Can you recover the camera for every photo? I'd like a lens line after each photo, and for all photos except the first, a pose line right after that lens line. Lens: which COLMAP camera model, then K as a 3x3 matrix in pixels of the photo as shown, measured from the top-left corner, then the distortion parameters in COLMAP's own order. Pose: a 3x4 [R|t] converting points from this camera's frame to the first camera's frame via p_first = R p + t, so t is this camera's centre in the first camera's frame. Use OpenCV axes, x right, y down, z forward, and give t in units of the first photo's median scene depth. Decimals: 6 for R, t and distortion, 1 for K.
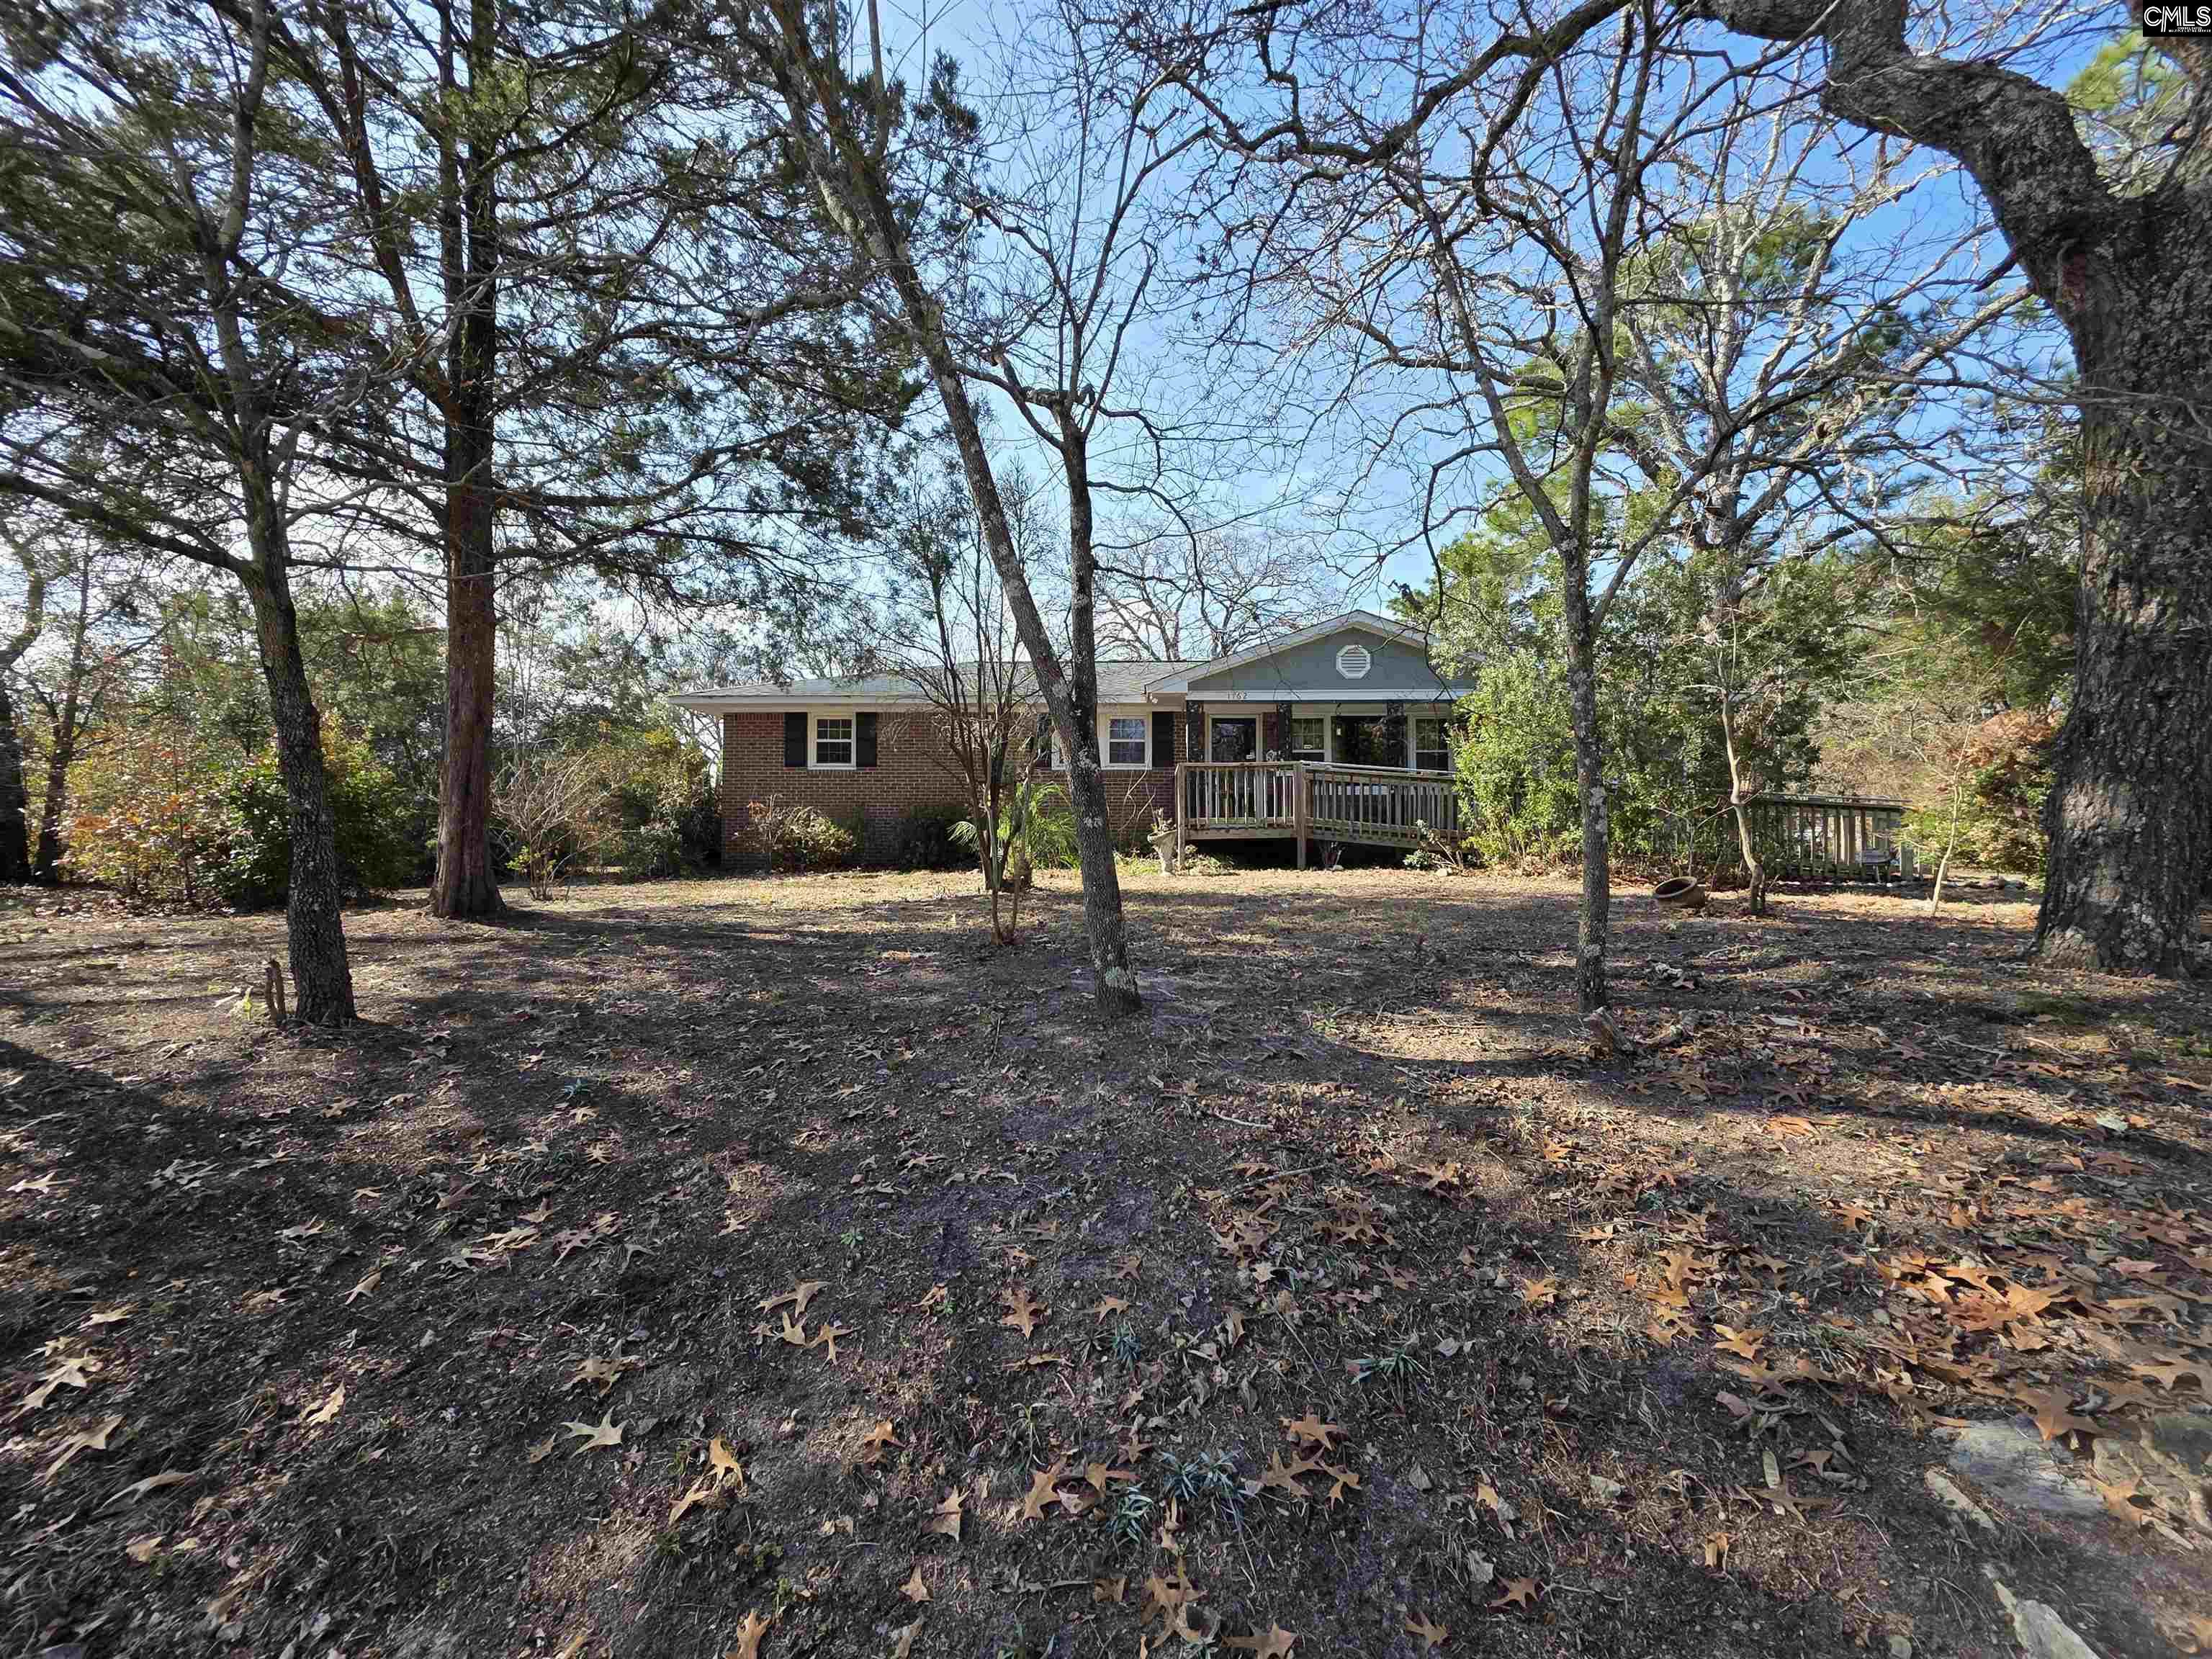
lens RADIAL K [[887.0, 0, 1102.5], [0, 887.0, 819.6], [0, 0, 1]] dist [-0.000231, -0.000400]
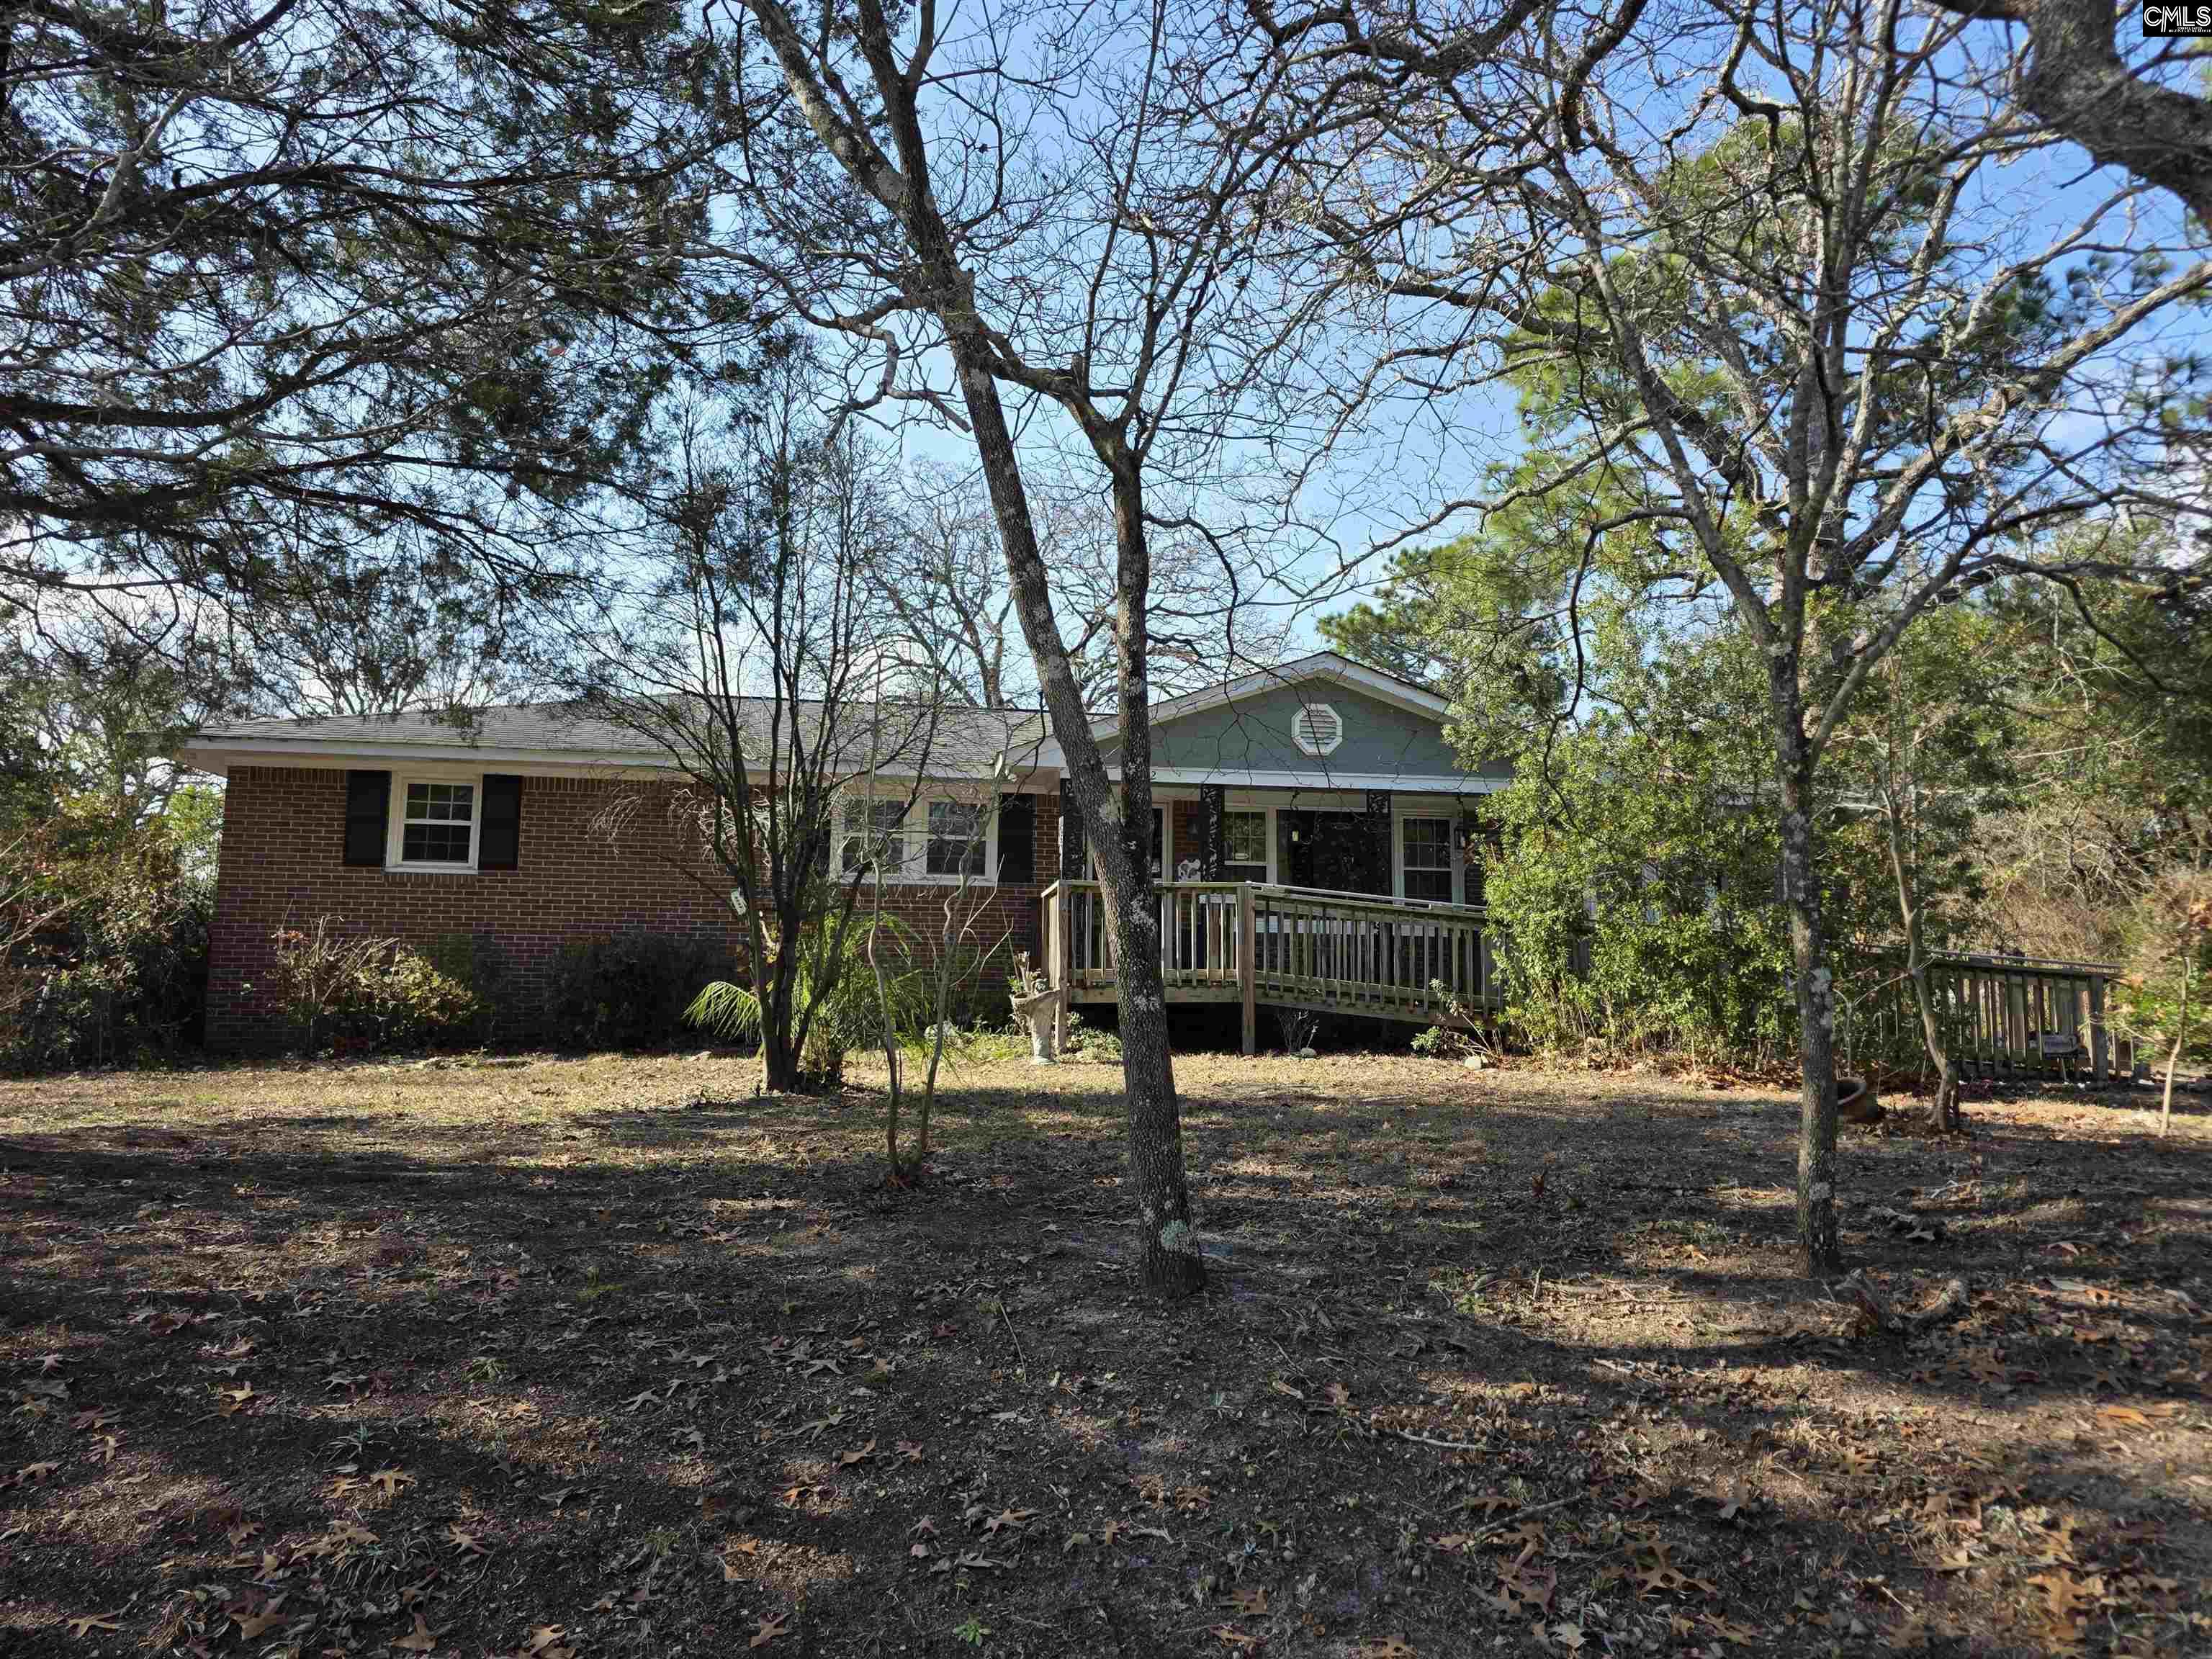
lens RADIAL K [[1457.5, 0, 1155.4], [0, 1457.5, 822.7], [0, 0, 1]] dist [0.036356, -0.026630]
pose [[0.983412, 0.033999, 0.178170, -0.140485], [-0.016420, 0.994929, -0.099229, -0.016799], [-0.180641, 0.094658, 0.978984, -0.078693]]
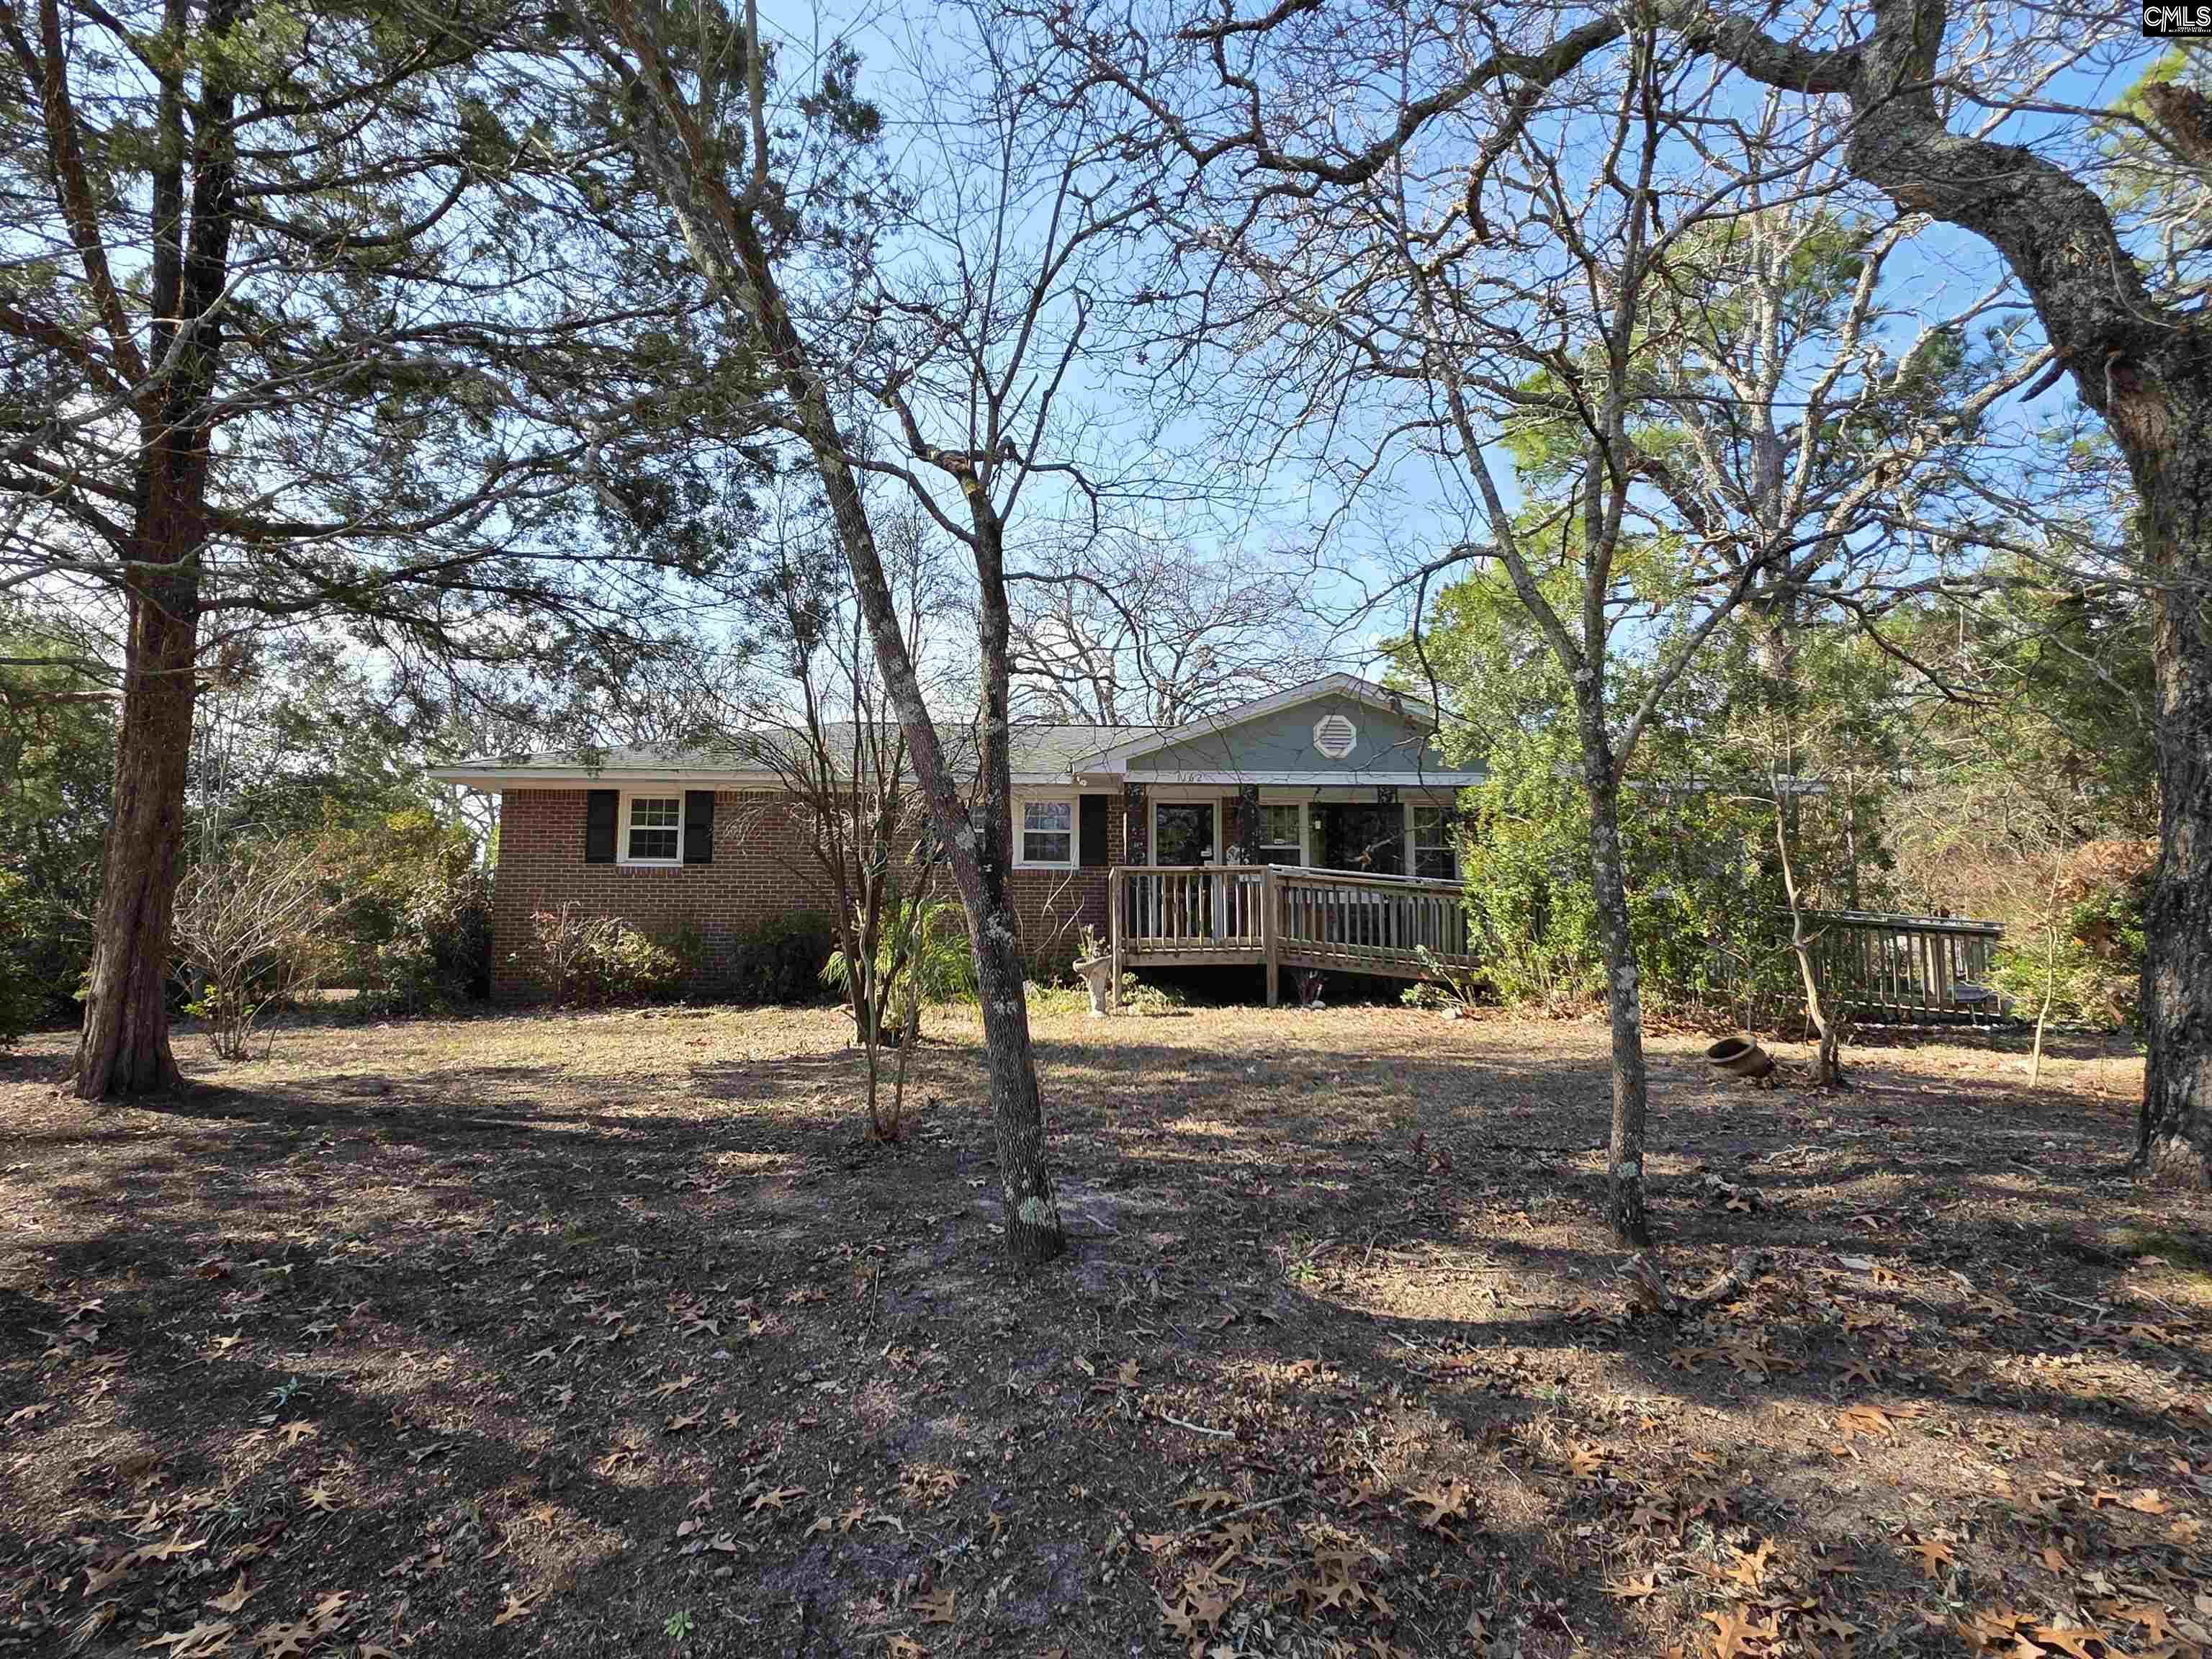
lens RADIAL K [[1162.8, 0, 1106.0], [0, 1162.8, 829.5], [0, 0, 1]] dist [-0.001211, 0.000876]
pose [[0.996847, 0.010949, 0.078594, -0.002982], [-0.004218, 0.996346, -0.085309, -0.043956], [-0.079241, 0.084708, 0.993250, -0.022679]]
